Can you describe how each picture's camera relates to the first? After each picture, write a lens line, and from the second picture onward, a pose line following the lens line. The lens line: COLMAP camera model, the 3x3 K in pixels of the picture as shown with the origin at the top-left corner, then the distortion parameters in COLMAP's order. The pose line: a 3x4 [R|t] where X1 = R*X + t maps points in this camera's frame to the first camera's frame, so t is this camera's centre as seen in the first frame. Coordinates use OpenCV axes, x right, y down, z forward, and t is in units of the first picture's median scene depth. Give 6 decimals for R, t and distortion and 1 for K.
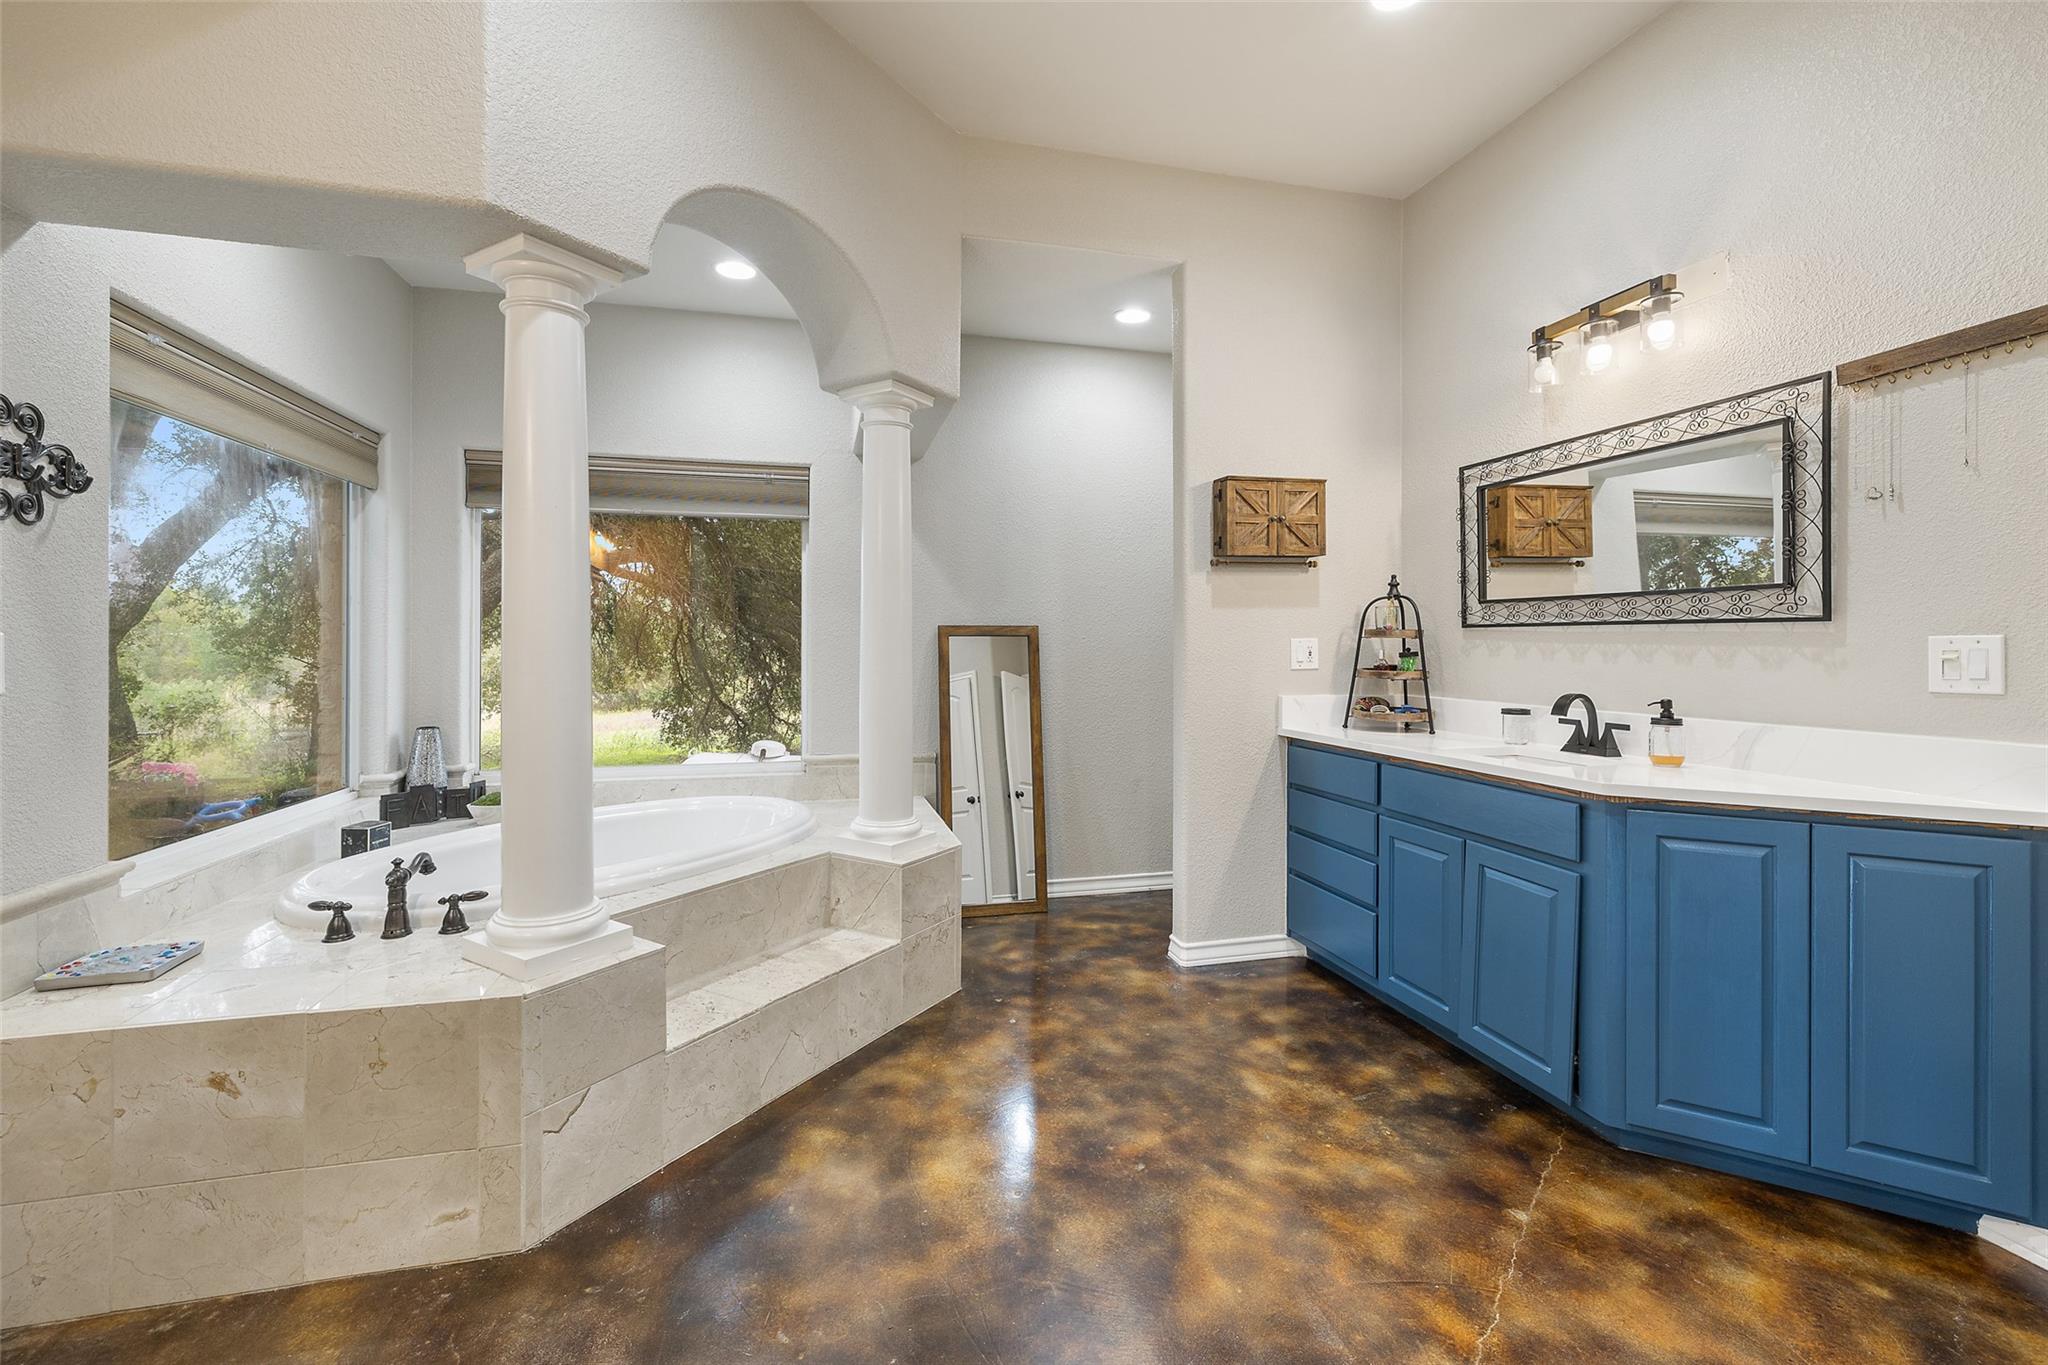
lens RADIAL K [[865.3, 0, 1011.6], [0, 865.3, 647.5], [0, 0, 1]] dist [-0.001158, 0.000948]
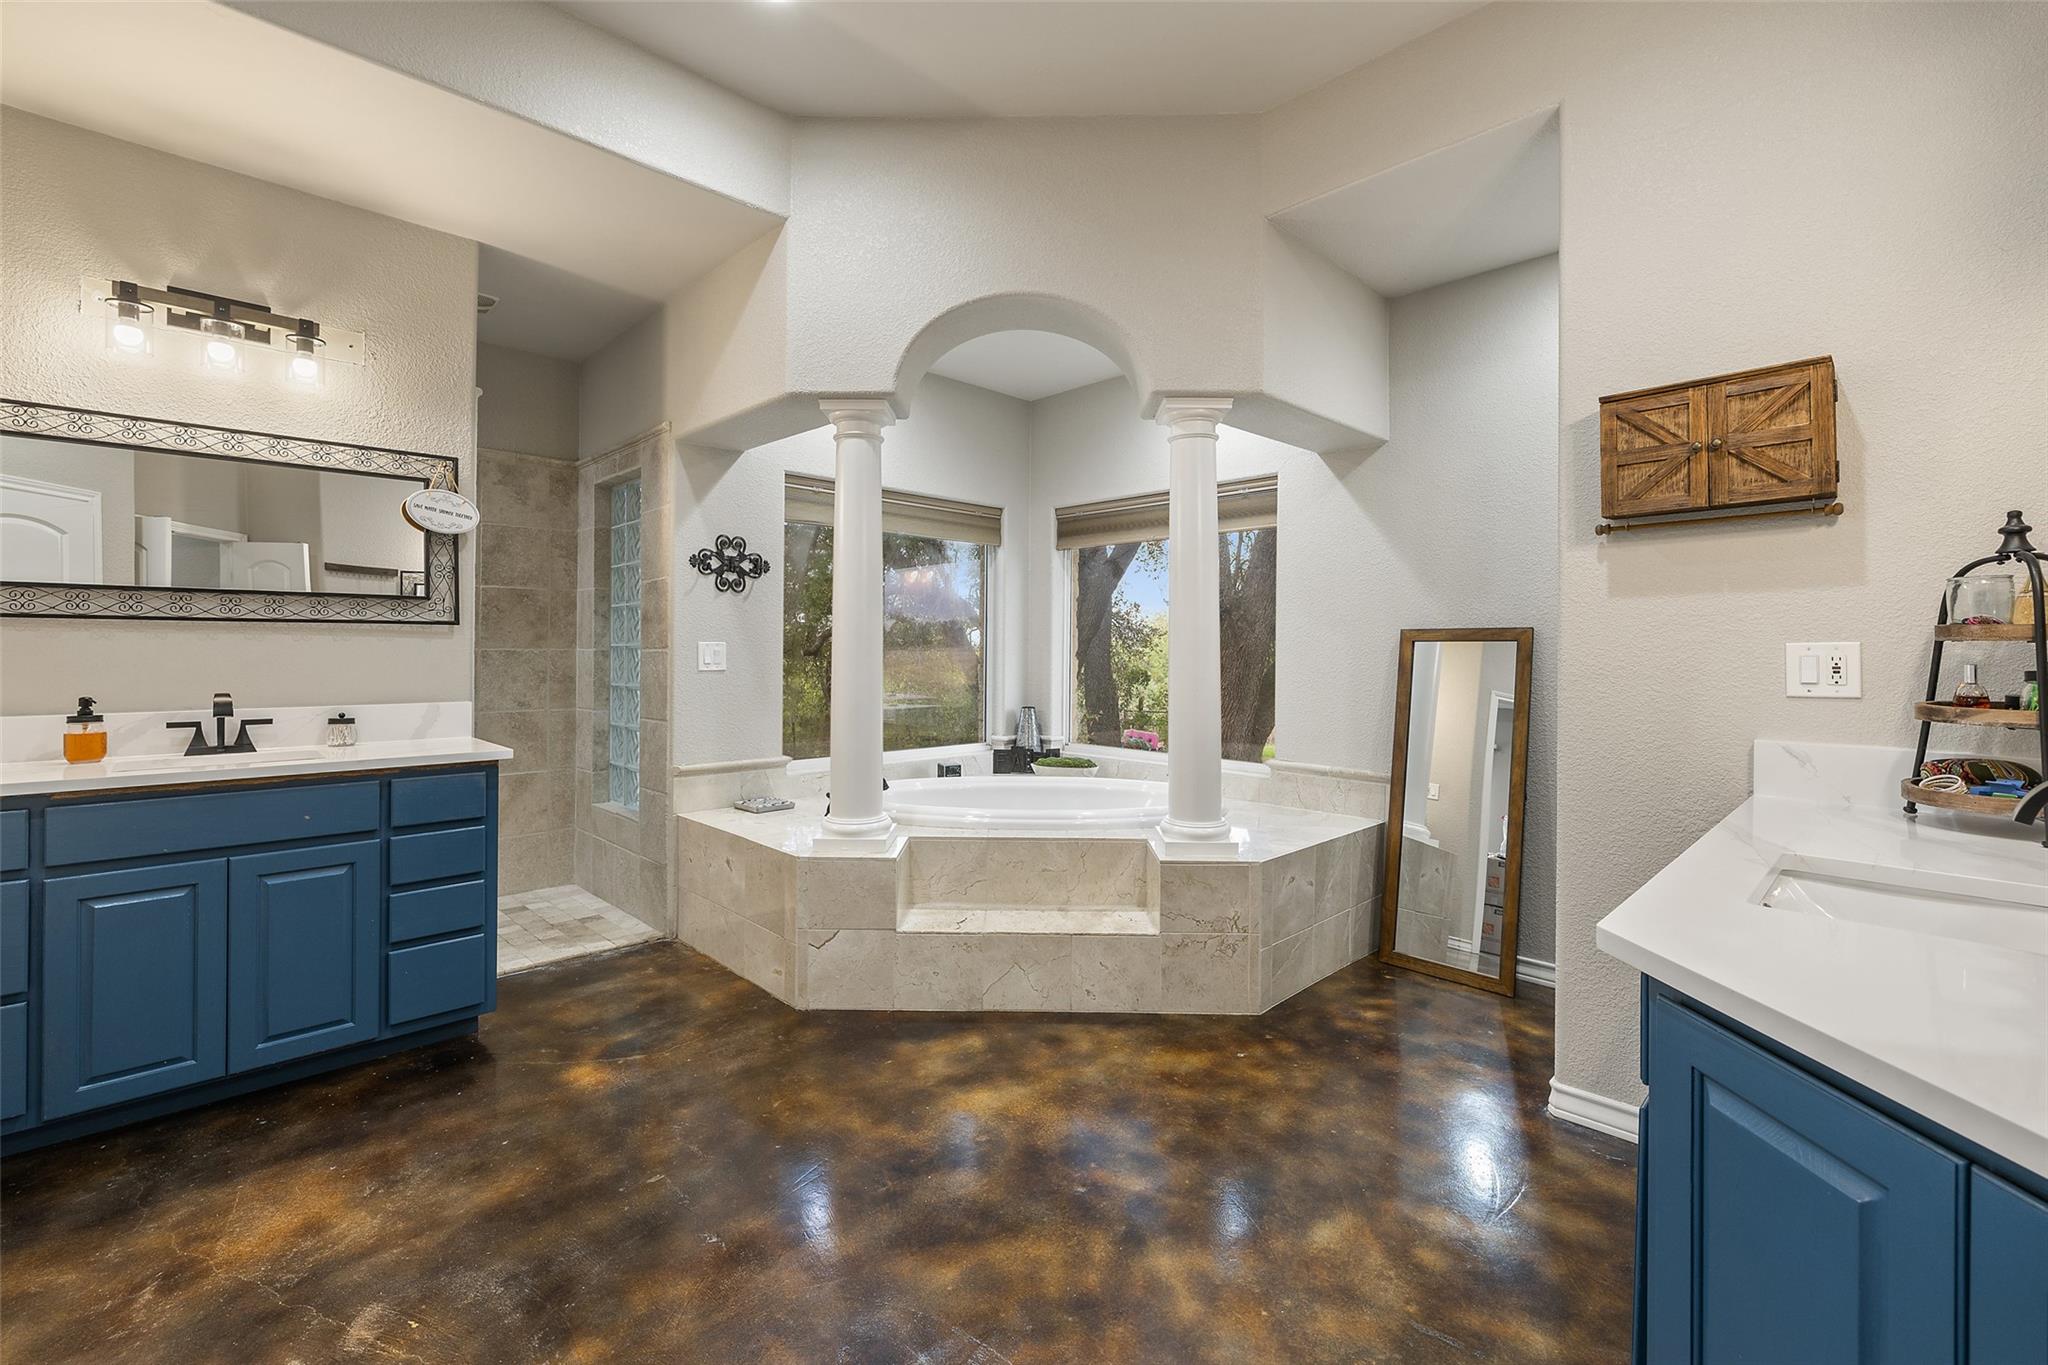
lens RADIAL K [[865.3, 0, 1025.2], [0, 865.3, 649.5], [0, 0, 1]] dist [-0.001158, 0.000948]
pose [[0.505899, 0.002631, -0.862589, 0.694345], [-0.007980, 0.999967, -0.001630, -0.000902], [0.862556, 0.007708, 0.505903, 0.329933]]
